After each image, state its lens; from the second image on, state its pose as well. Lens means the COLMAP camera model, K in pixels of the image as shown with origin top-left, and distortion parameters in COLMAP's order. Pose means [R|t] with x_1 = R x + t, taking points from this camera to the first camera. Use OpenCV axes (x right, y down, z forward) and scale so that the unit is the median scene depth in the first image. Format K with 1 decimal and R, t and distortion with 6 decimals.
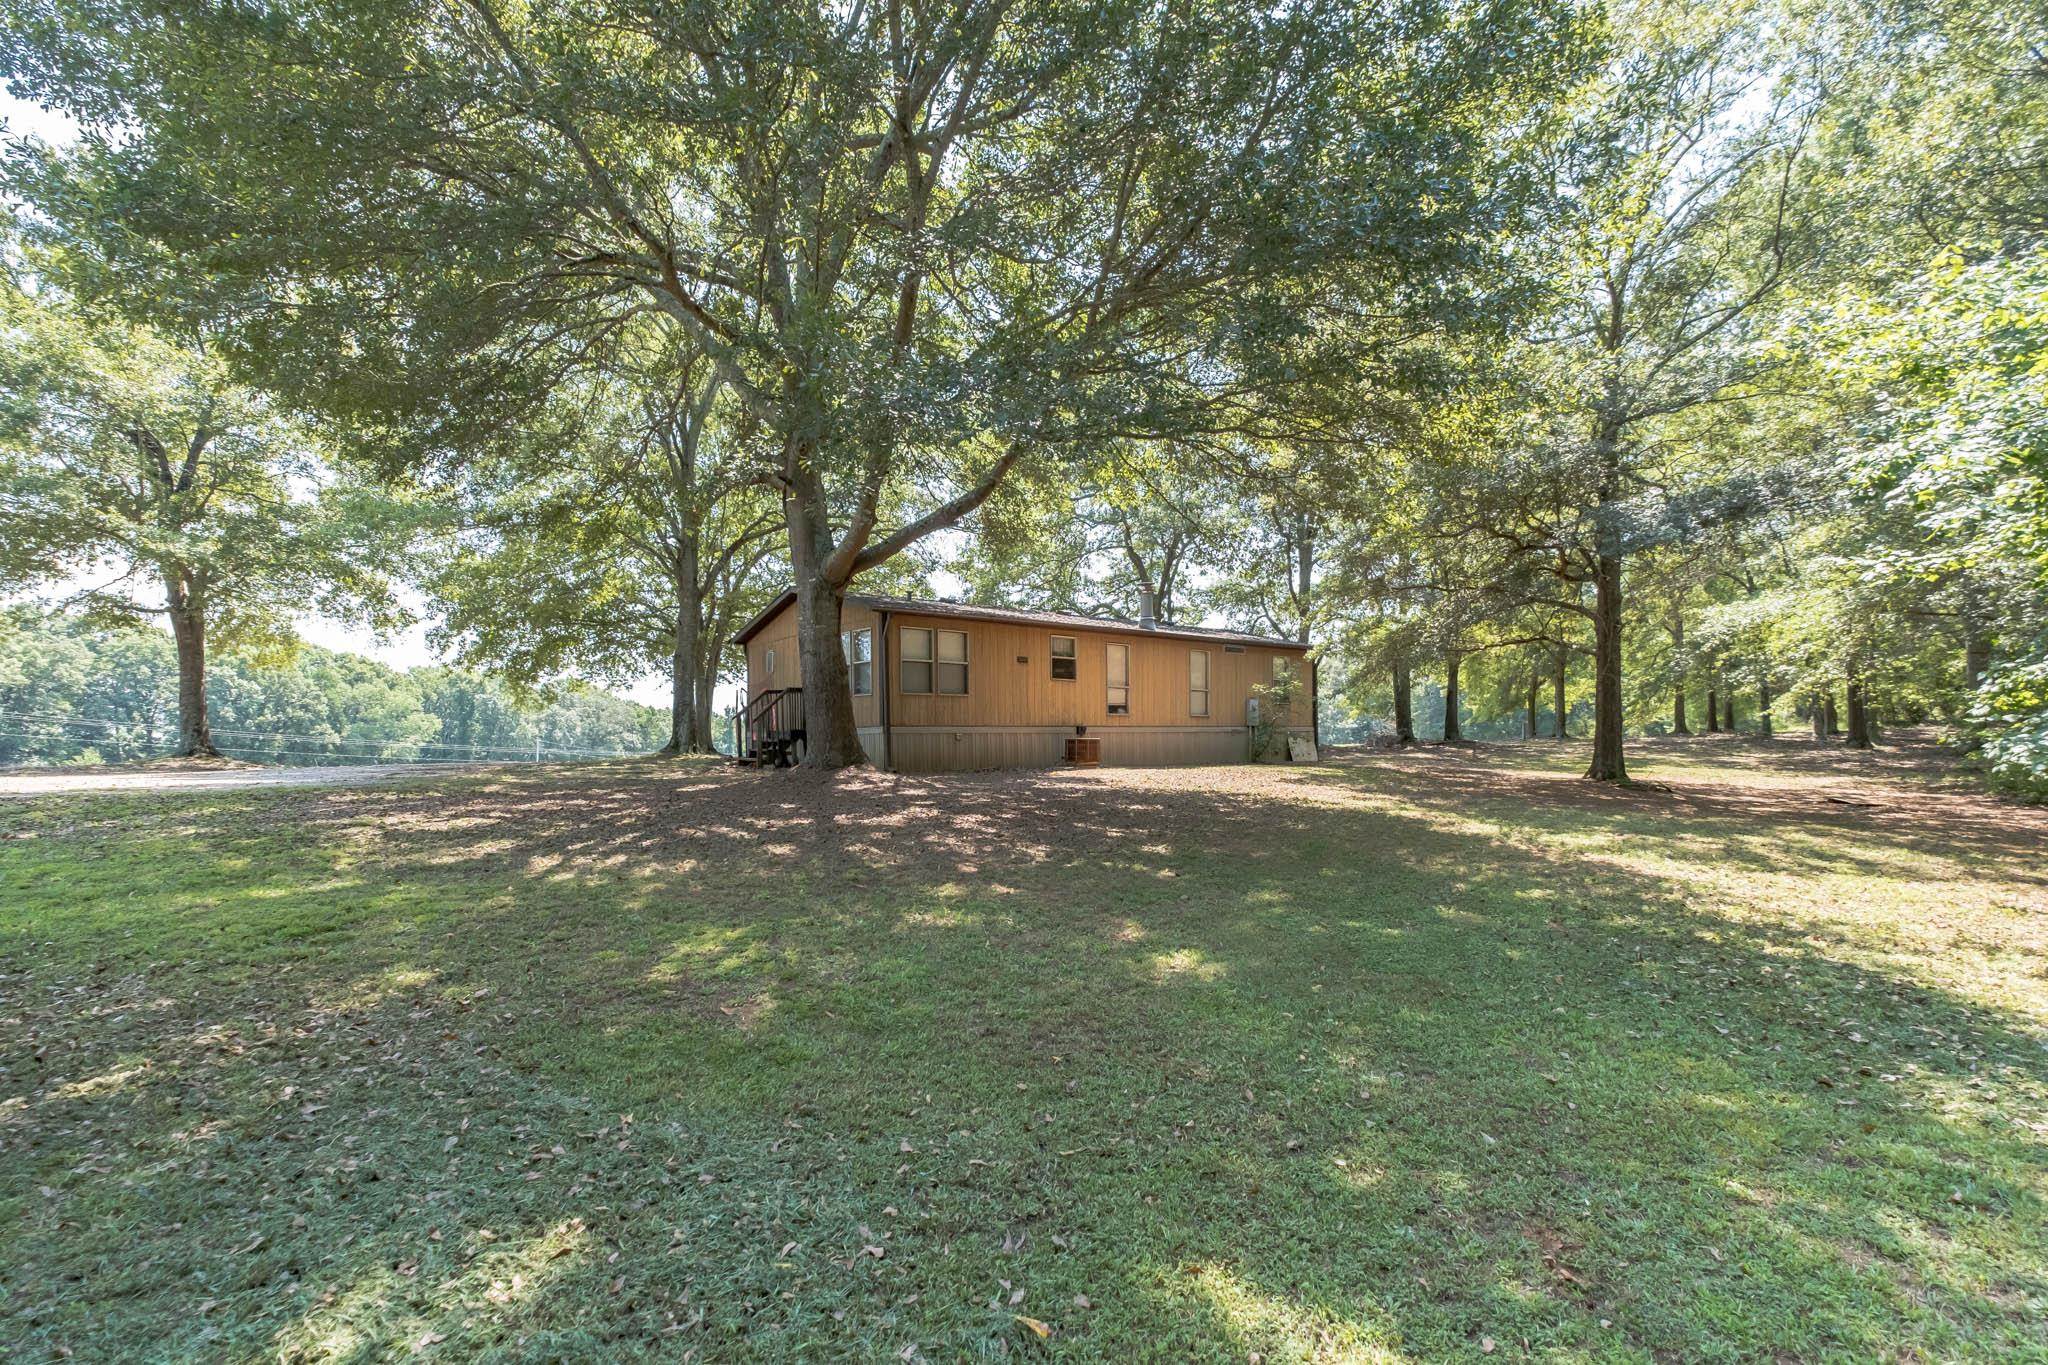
lens RADIAL K [[883.6, 0, 1025.6], [0, 883.6, 685.7], [0, 0, 1]] dist [-0.000434, -0.000055]
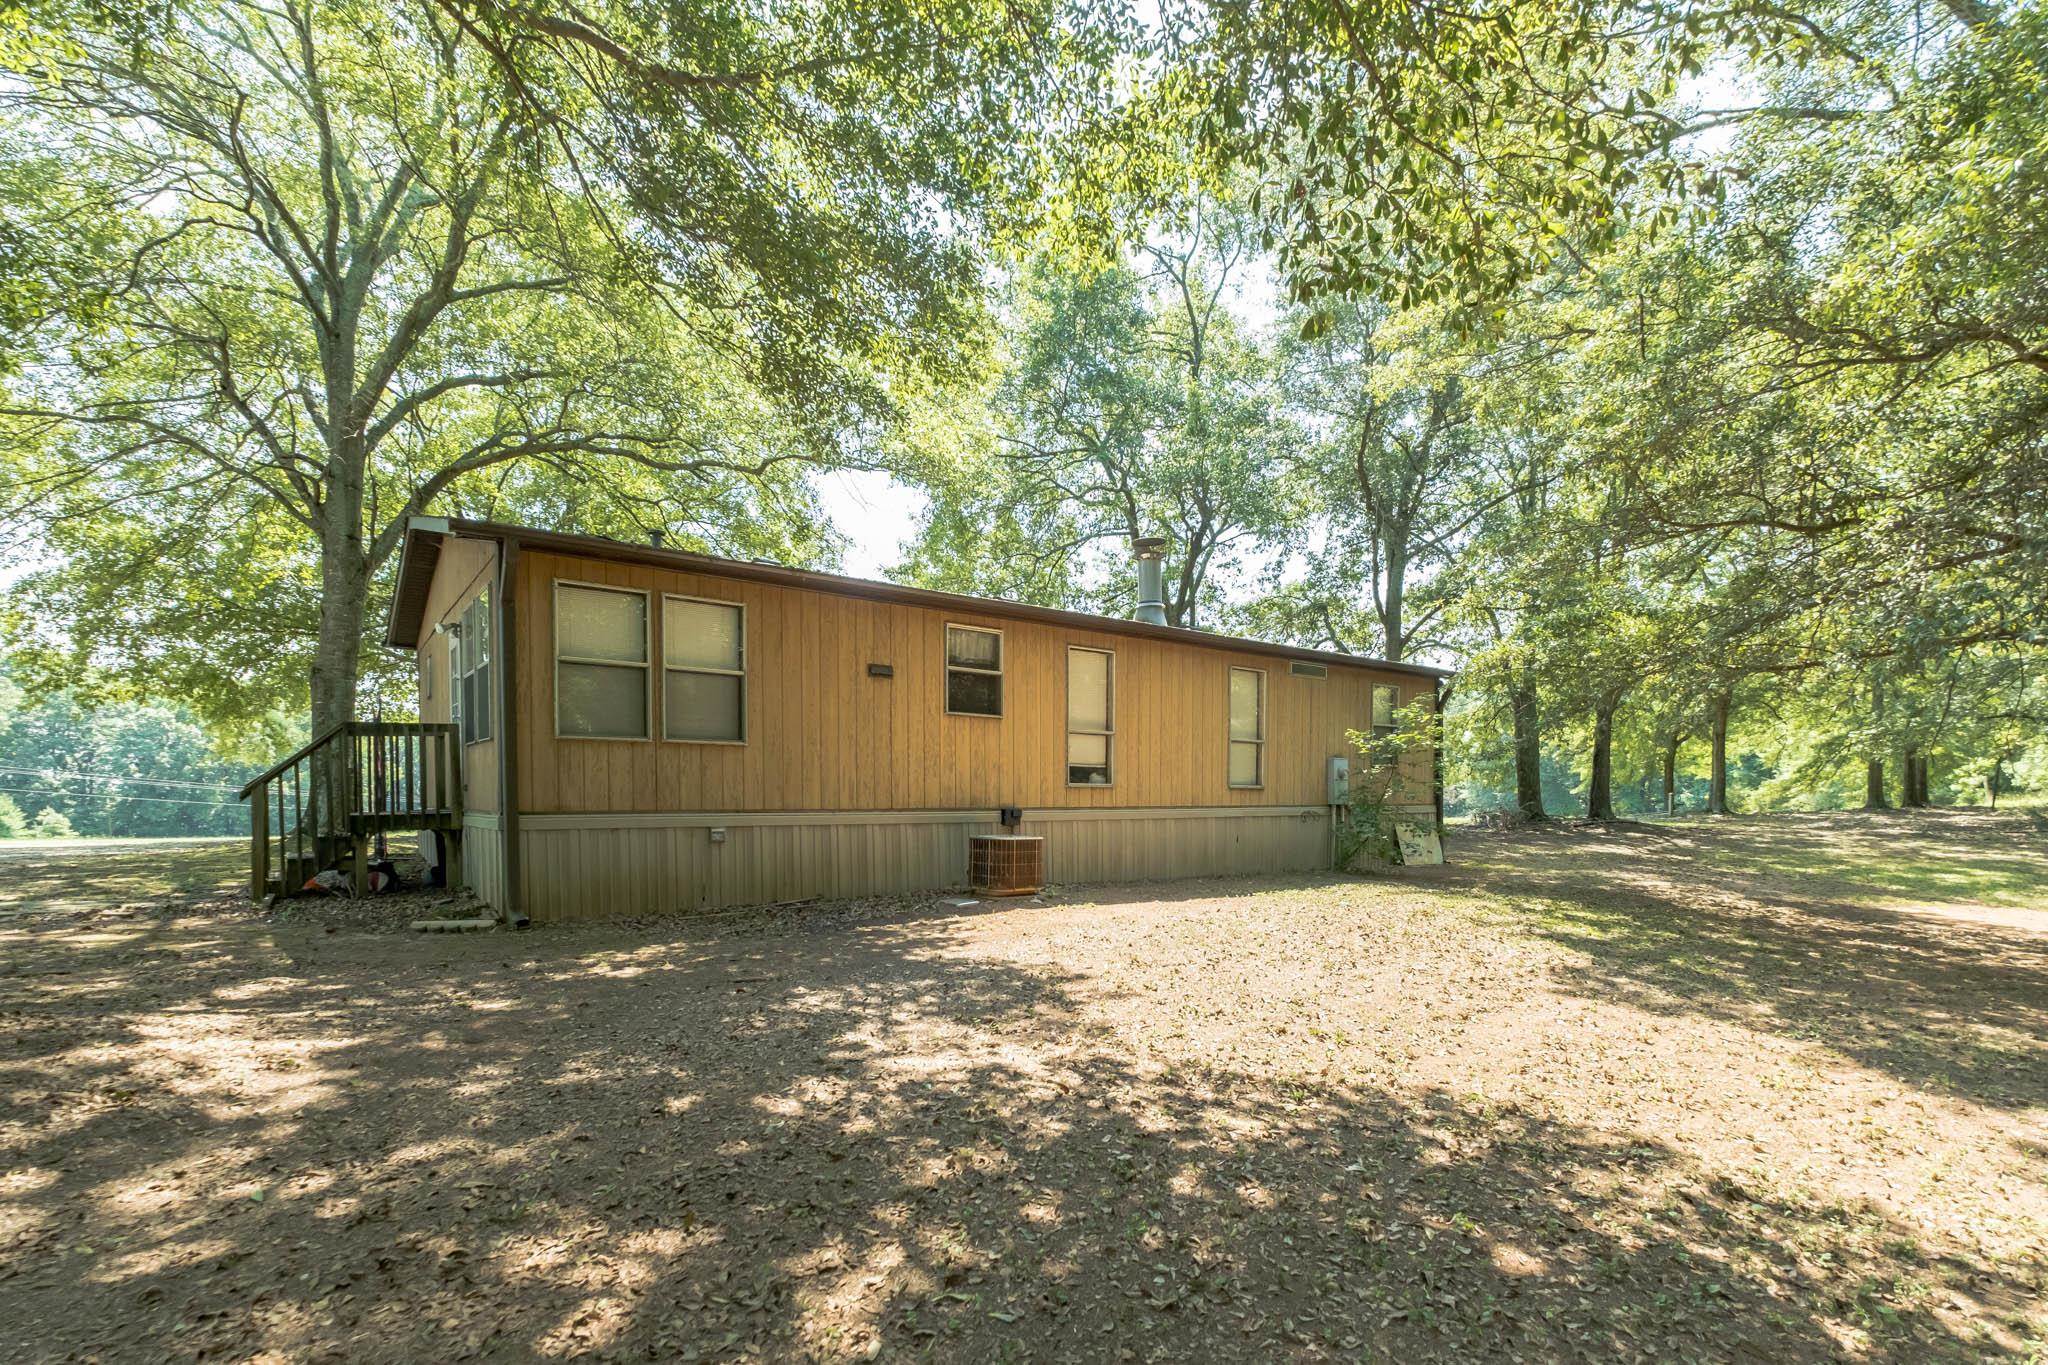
lens RADIAL K [[883.6, 0, 1021.7], [0, 883.6, 685.1], [0, 0, 1]] dist [-0.000434, -0.000055]
pose [[0.999442, 0.009187, -0.032101, 0.078225], [-0.011183, 0.997978, -0.062568, 0.006475], [0.031461, 0.062892, 0.997524, 0.468635]]
